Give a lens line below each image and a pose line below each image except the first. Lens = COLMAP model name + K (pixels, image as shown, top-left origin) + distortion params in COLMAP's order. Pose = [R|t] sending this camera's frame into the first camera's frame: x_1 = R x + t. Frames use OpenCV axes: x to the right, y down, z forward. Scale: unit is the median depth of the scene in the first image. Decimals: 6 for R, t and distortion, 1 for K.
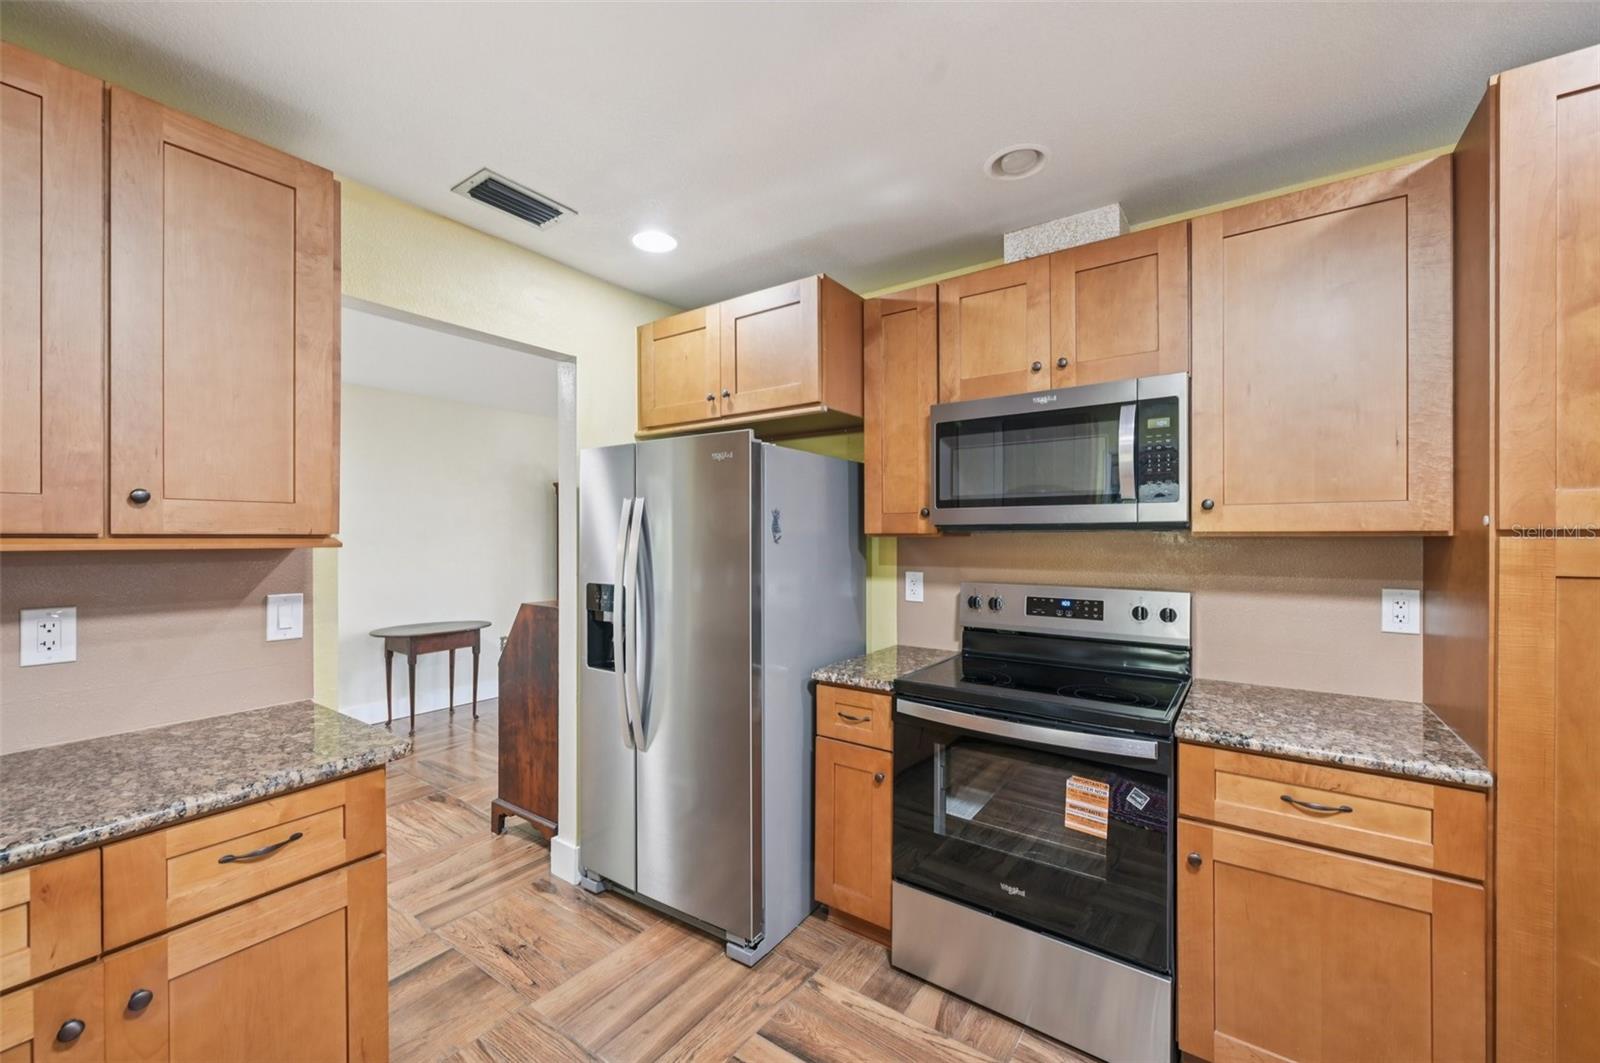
lens RADIAL K [[628.5, 0, 806.5], [0, 628.5, 534.8], [0, 0, 1]] dist [0.001354, 0.000022]
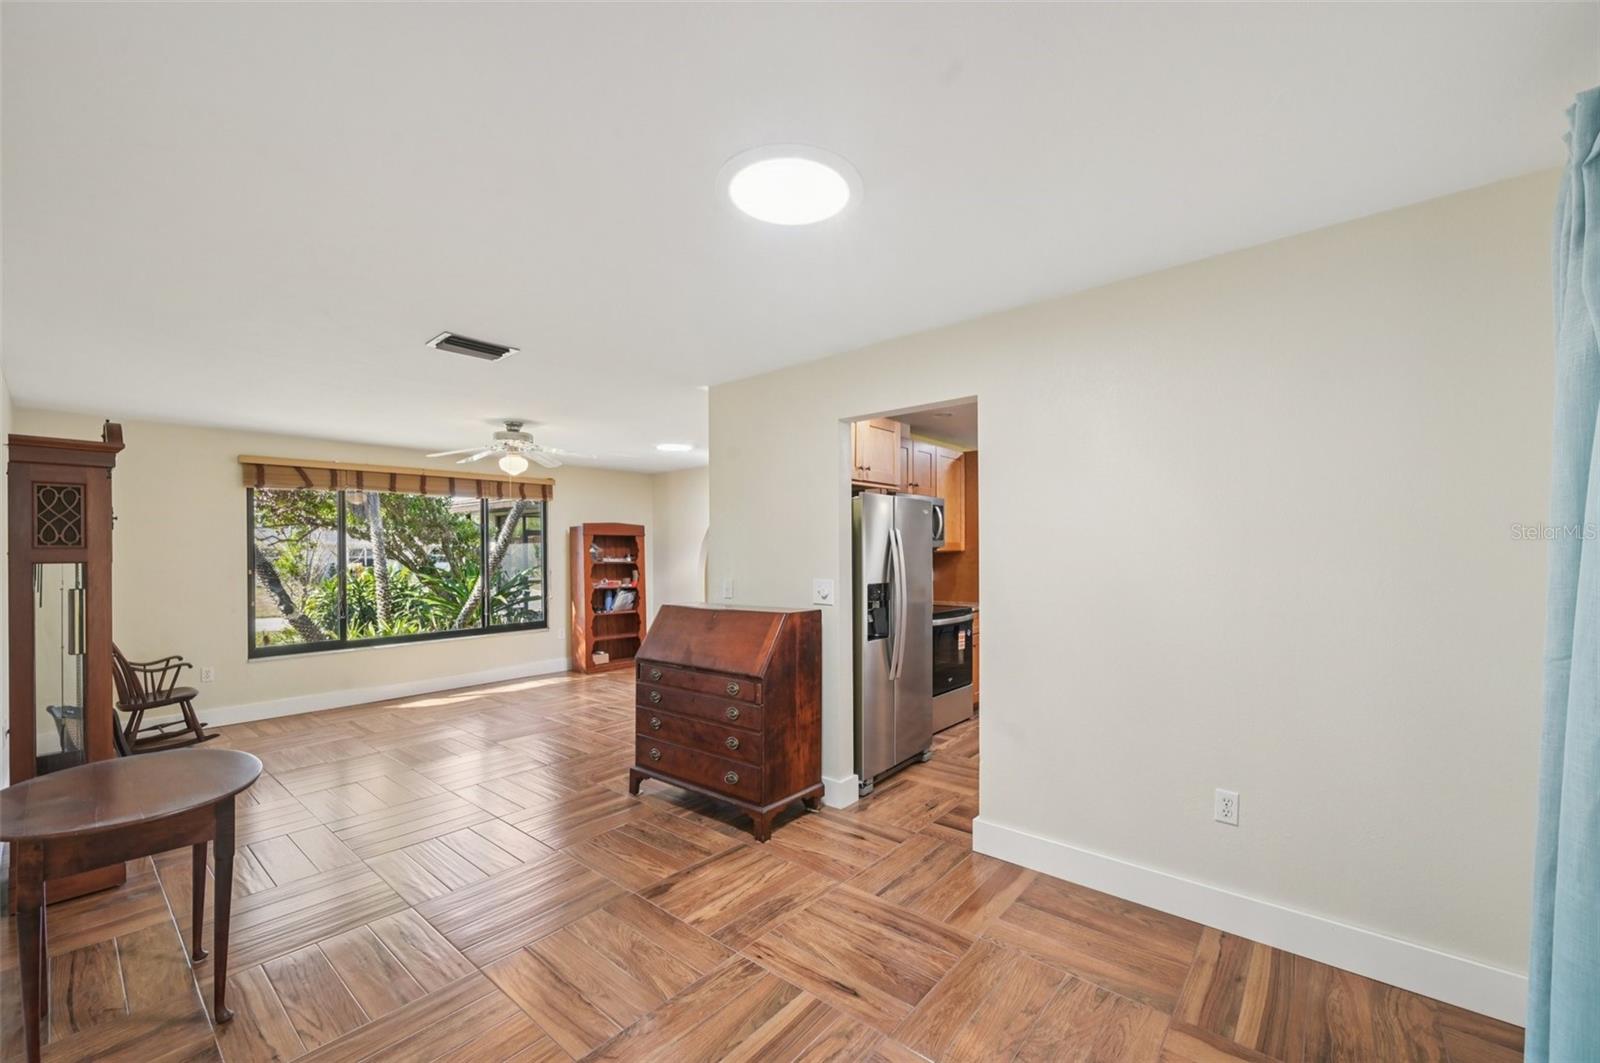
lens RADIAL K [[628.5, 0, 805.2], [0, 628.5, 548.5], [0, 0, 1]] dist [0.001354, 0.000022]
pose [[0.090263, 0.005047, 0.995905, -1.605993], [0.003122, 0.999981, -0.005351, -0.000802], [-0.995913, 0.003592, 0.090245, 0.888390]]
